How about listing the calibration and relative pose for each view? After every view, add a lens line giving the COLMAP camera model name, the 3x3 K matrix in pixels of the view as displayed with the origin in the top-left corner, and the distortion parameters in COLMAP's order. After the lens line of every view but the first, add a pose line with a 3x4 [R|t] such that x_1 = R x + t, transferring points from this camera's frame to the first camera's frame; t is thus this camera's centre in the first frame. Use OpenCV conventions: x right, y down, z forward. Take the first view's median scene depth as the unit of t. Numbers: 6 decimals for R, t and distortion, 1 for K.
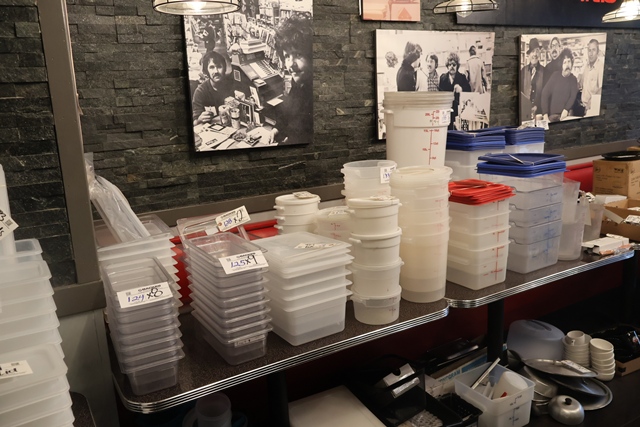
lens RADIAL K [[535.9, 0, 320.5], [0, 535.9, 213.3], [0, 0, 1]] dist [0.007156, 0.002007]
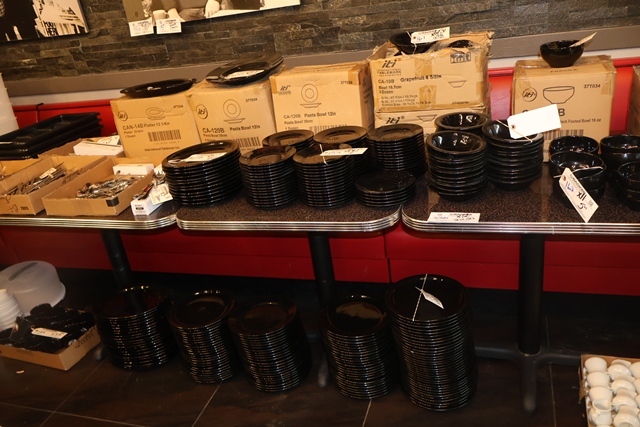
lens RADIAL K [[535.9, 0, 320.2], [0, 535.9, 213.6], [0, 0, 1]] dist [0.007156, 0.002007]
pose [[0.657298, 0.297289, -0.692516, 1.113158], [-0.054634, 0.935286, 0.349651, -0.193797], [0.751648, -0.191991, 0.631004, 0.671718]]
